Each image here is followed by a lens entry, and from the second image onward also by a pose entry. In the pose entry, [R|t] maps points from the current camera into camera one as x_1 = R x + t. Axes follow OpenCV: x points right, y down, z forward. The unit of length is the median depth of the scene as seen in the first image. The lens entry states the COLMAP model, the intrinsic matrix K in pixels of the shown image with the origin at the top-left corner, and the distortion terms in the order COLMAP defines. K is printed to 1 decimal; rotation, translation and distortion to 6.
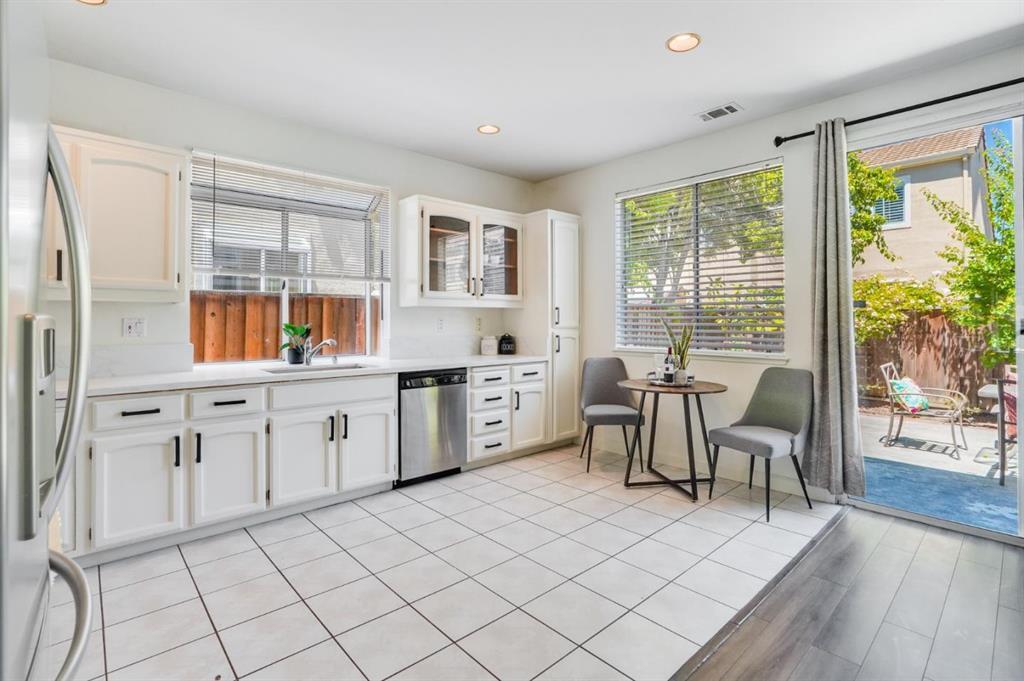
lens RADIAL K [[491.5, 0, 504.9], [0, 491.5, 319.4], [0, 0, 1]] dist [-0.037693, 0.000341]
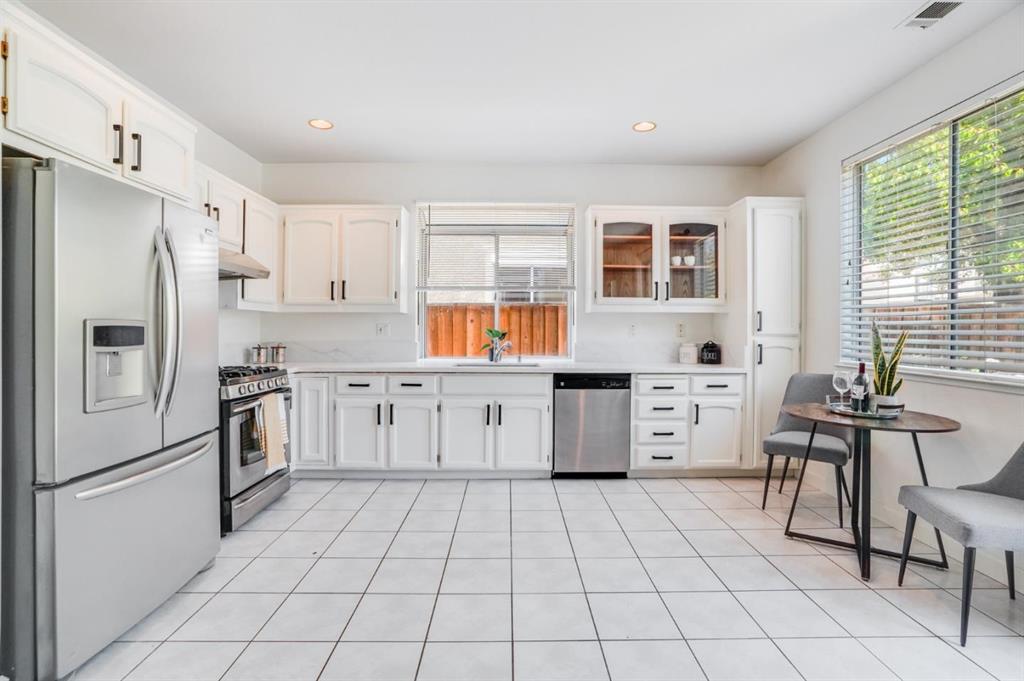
lens RADIAL K [[479.3, 0, 506.2], [0, 479.3, 328.8], [0, 0, 1]] dist [-0.052058, 0.020268]
pose [[0.748004, 0.005881, -0.663668, 0.383983], [-0.002927, 0.999980, 0.005562, 0.003494], [0.663687, -0.002218, 0.748007, 0.120140]]
